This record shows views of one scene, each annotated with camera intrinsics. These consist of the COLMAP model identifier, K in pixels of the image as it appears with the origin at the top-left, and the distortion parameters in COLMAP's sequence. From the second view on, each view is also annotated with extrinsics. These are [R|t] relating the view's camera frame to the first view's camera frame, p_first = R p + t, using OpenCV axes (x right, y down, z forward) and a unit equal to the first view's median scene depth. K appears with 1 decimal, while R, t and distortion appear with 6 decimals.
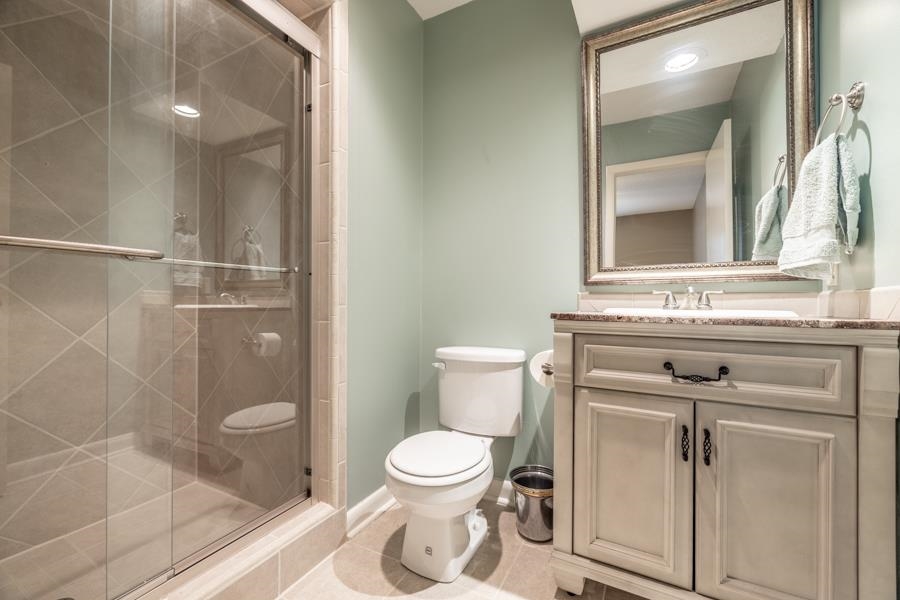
lens RADIAL K [[376.0, 0, 449.9], [0, 376.0, 299.0], [0, 0, 1]] dist [-0.002854, -0.001204]
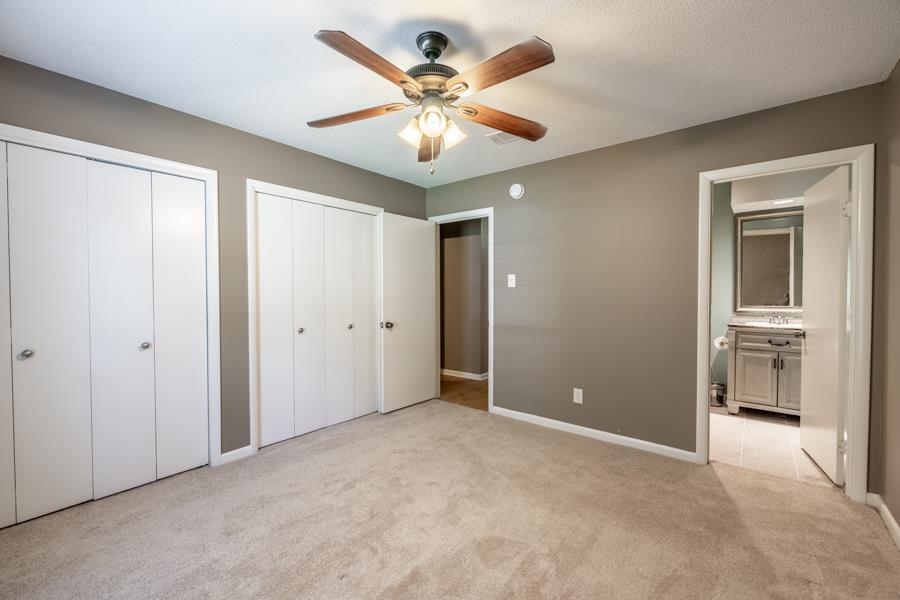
lens RADIAL K [[376.0, 0, 448.1], [0, 376.0, 297.7], [0, 0, 1]] dist [-0.002854, -0.001204]
pose [[0.979836, 0.004462, -0.199751, -1.464881], [-0.000435, 0.999796, 0.020197, -0.262049], [0.199801, -0.019703, 0.979638, -2.661212]]
